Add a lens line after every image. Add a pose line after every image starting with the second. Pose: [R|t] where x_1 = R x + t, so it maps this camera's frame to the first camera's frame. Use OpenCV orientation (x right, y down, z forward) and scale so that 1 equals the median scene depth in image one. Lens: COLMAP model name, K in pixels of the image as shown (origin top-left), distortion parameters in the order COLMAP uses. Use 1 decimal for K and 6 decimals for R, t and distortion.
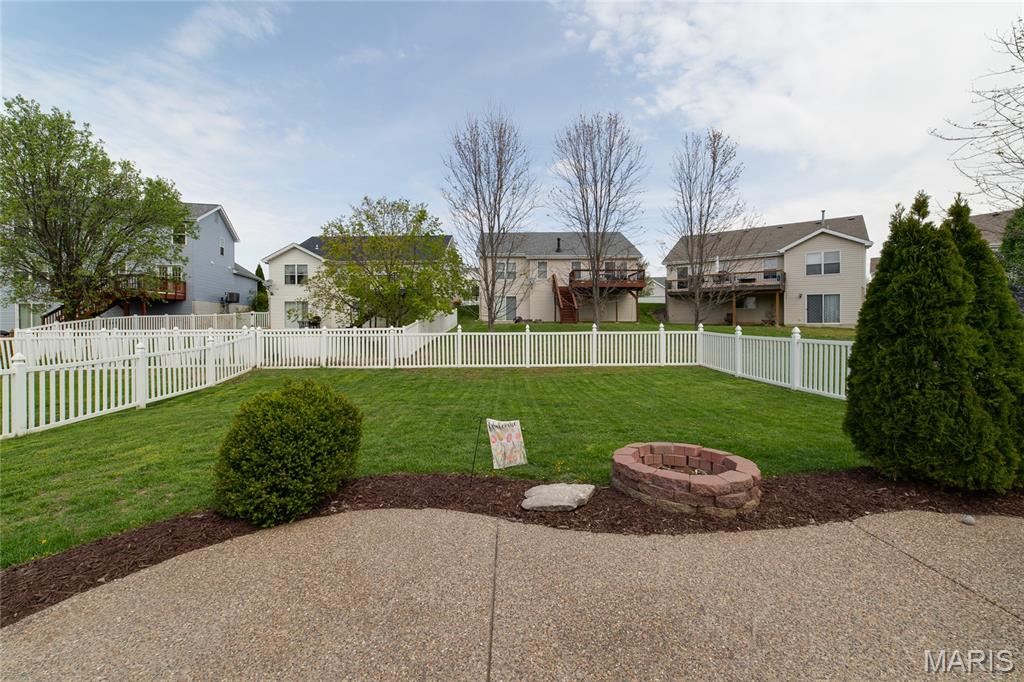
lens RADIAL K [[400.3, 0, 495.8], [0, 400.3, 318.6], [0, 0, 1]] dist [-0.002427, -0.000031]
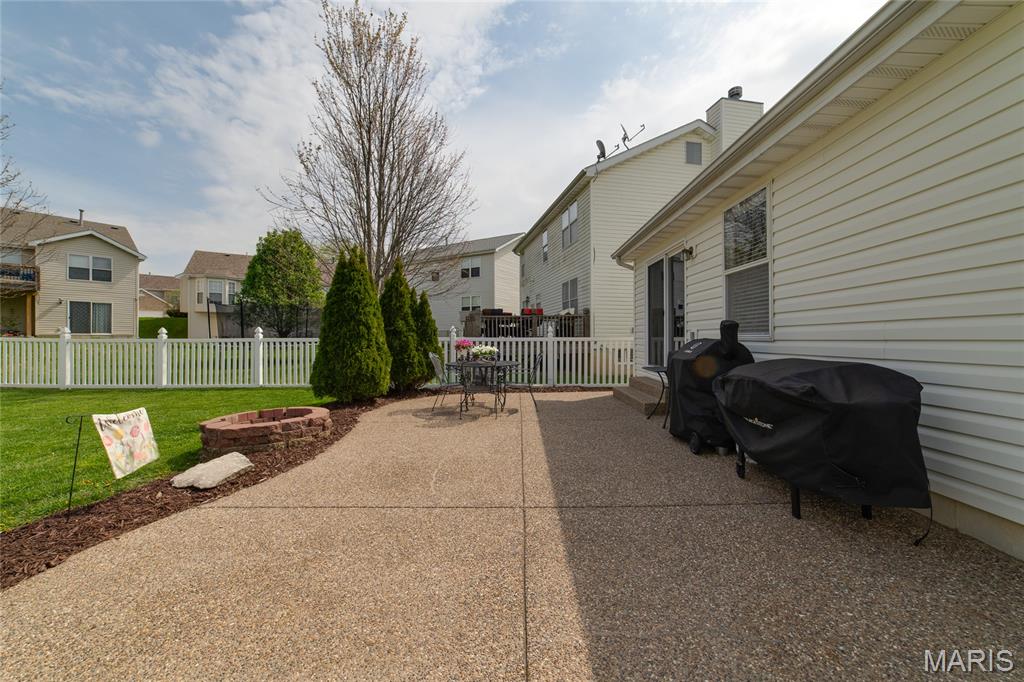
lens RADIAL K [[398.1, 0, 516.3], [0, 398.1, 335.8], [0, 0, 1]] dist [-0.023124, 0.007534]
pose [[-0.021875, 0.006926, 0.999737, -0.138185], [-0.007364, 0.999948, -0.007089, 0.021453], [-0.999734, -0.007517, -0.021823, 0.054131]]
